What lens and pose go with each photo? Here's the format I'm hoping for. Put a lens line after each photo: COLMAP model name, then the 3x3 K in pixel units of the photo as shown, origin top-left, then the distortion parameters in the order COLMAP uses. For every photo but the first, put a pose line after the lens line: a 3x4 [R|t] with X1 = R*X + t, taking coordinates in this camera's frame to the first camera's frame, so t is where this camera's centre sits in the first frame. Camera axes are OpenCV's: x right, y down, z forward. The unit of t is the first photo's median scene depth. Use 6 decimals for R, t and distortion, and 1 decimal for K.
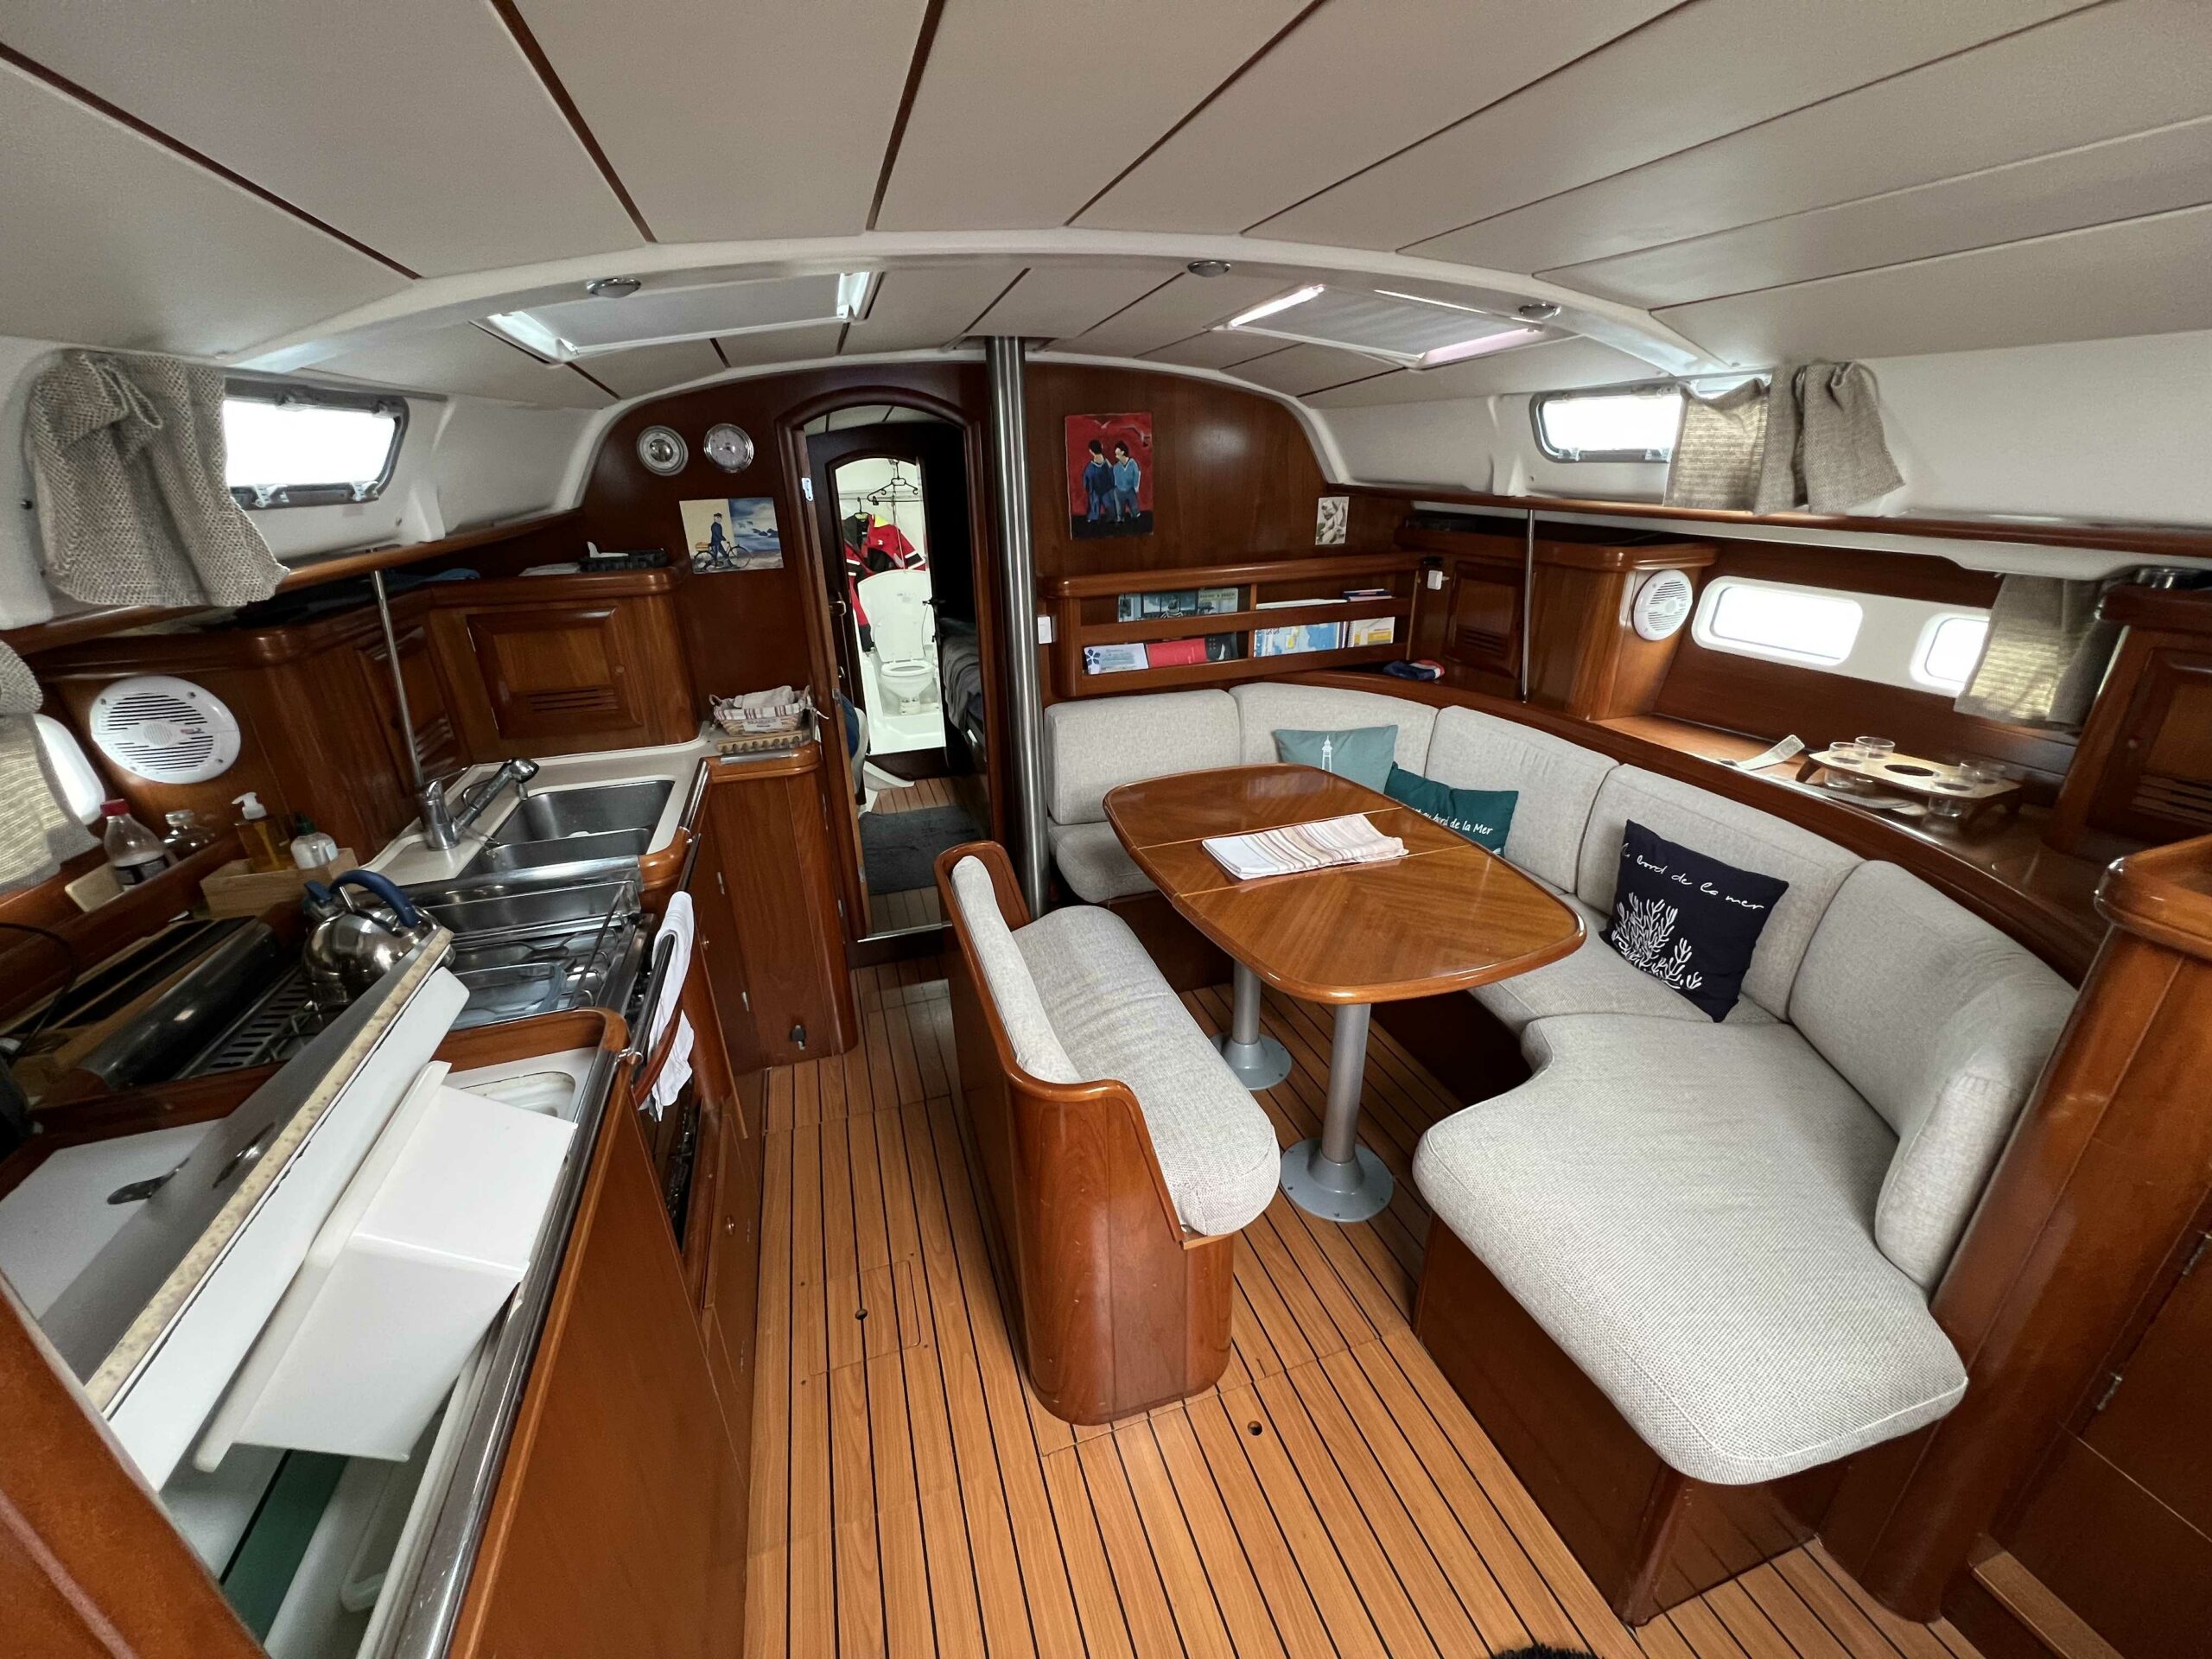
lens RADIAL K [[877.2, 0, 1110.8], [0, 877.2, 825.5], [0, 0, 1]] dist [-0.000163, -0.000070]
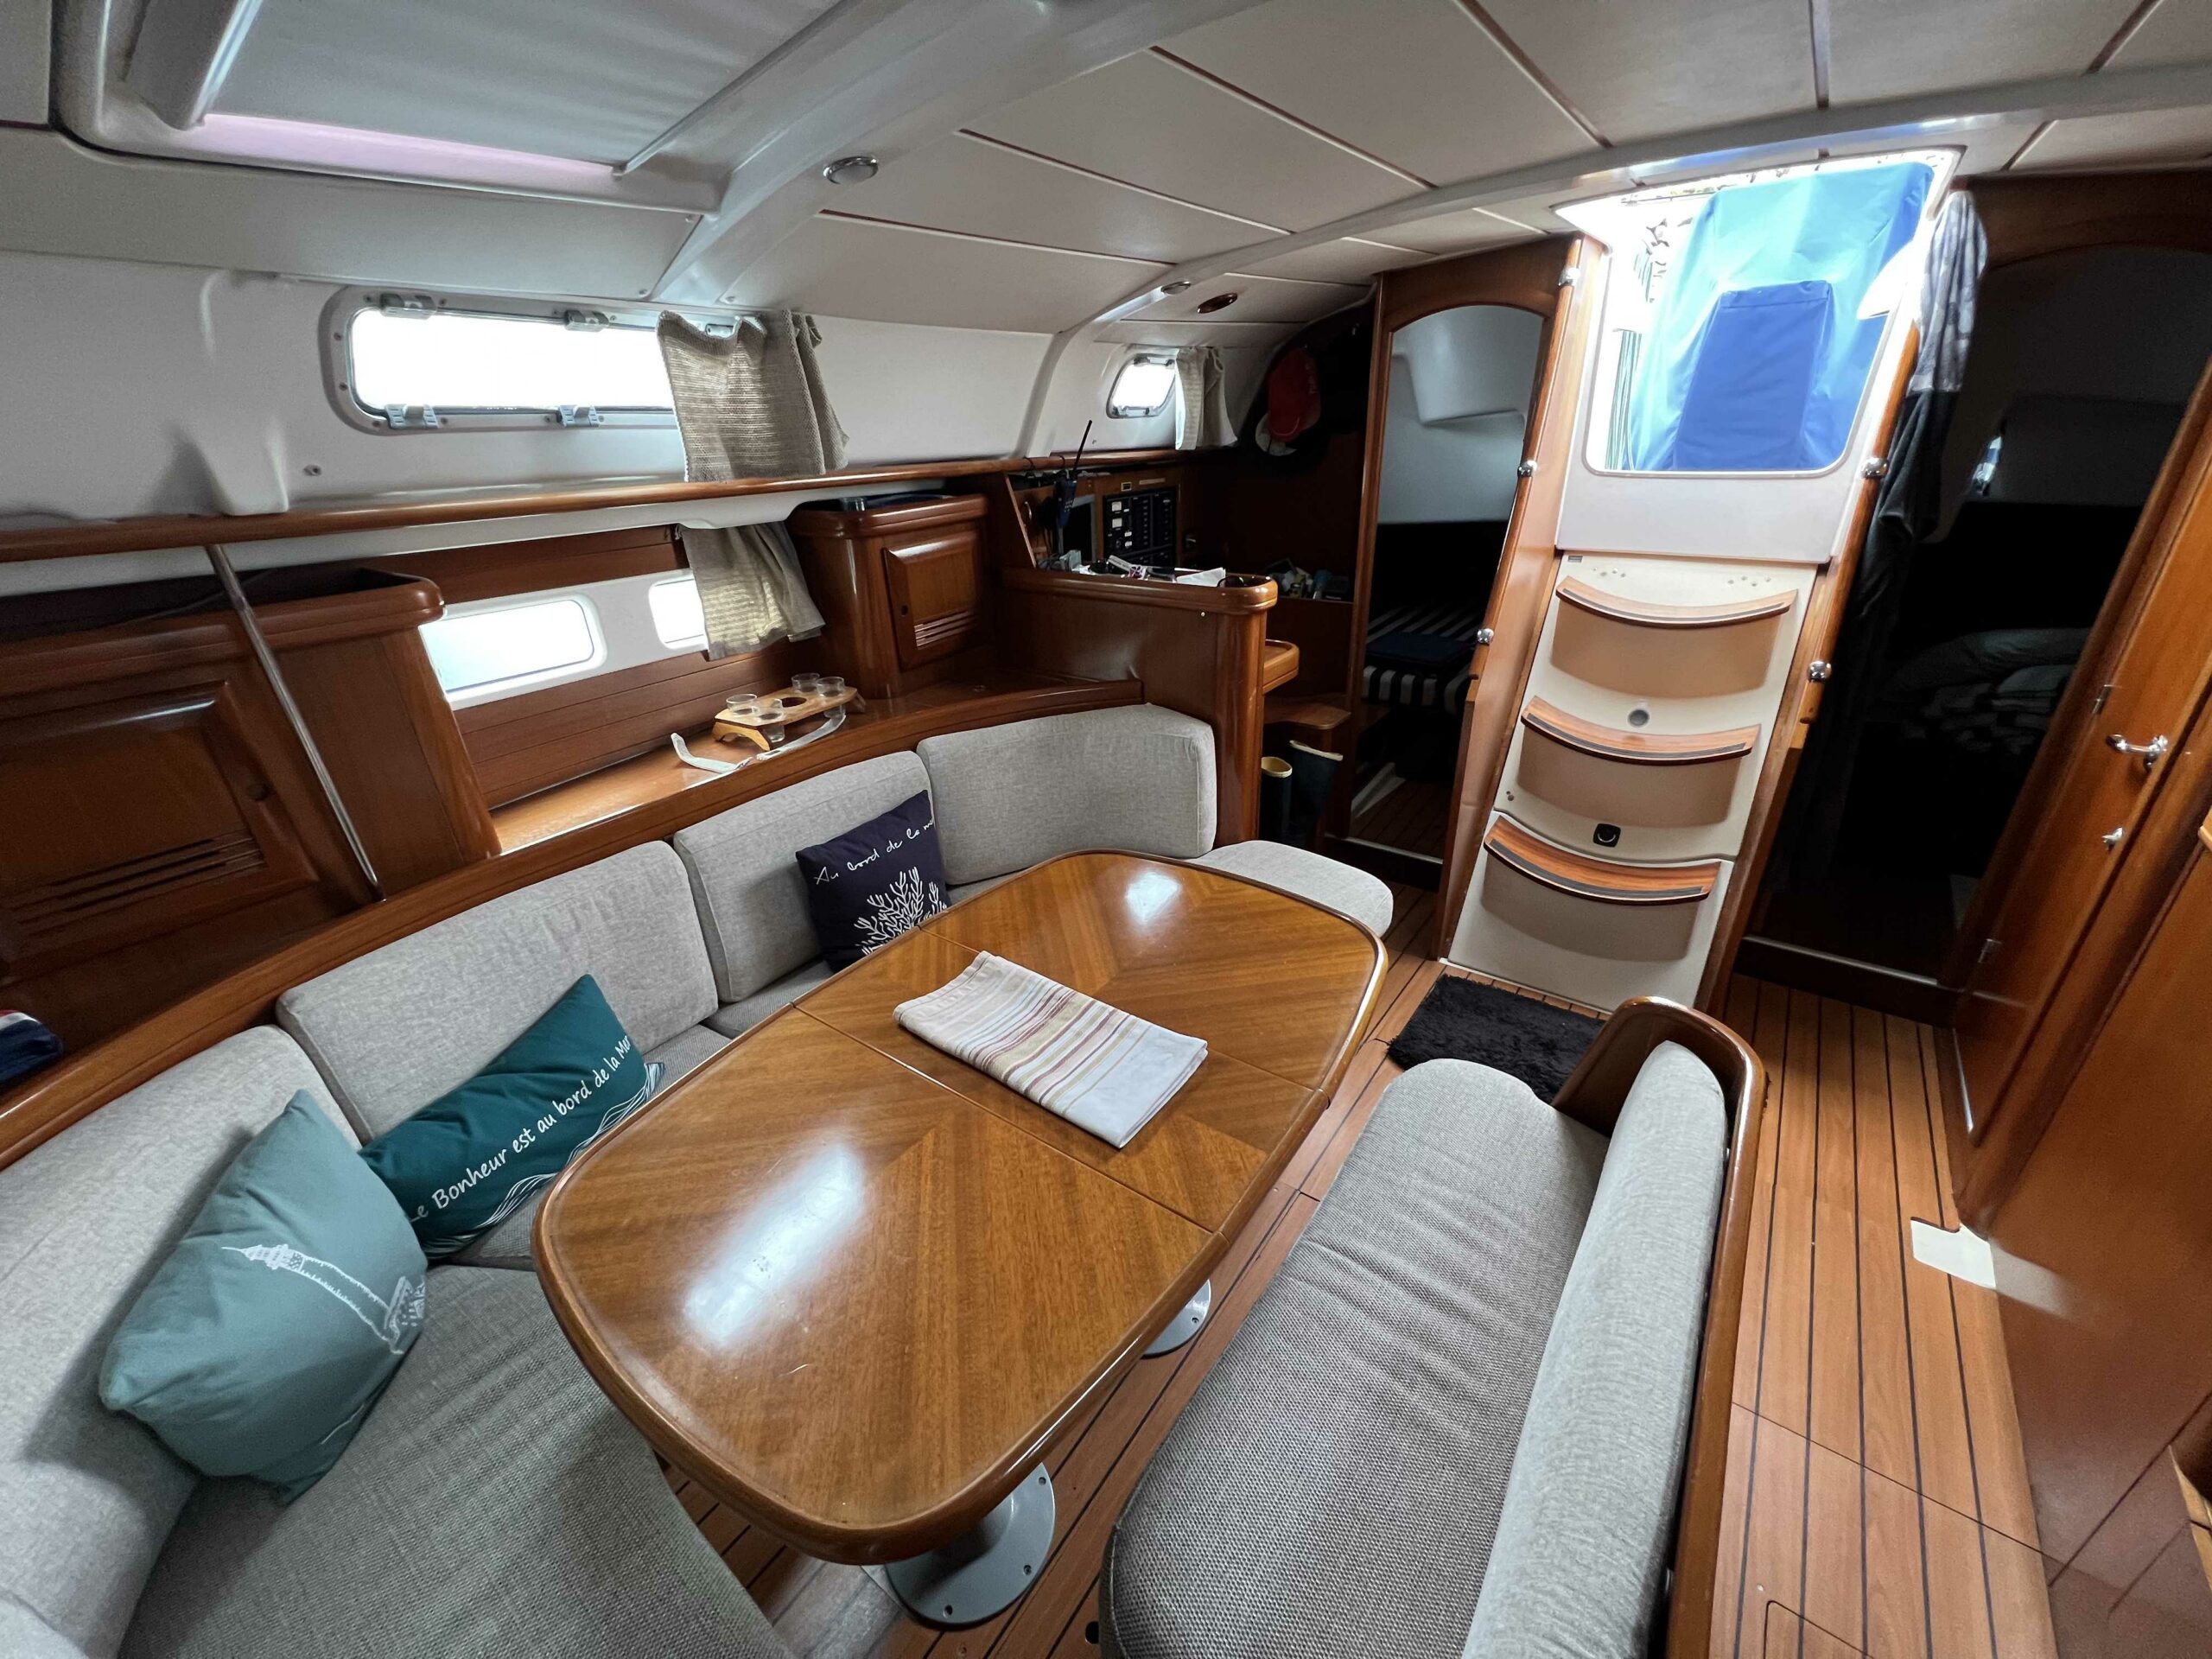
lens RADIAL K [[877.2, 0, 1117.6], [0, 877.2, 838.2], [0, 0, 1]] dist [-0.000163, -0.000070]
pose [[-0.571355, -0.319633, 0.755902, -0.244680], [0.360829, 0.729415, 0.581169, -0.429814], [-0.737127, 0.604805, -0.301422, 1.098141]]
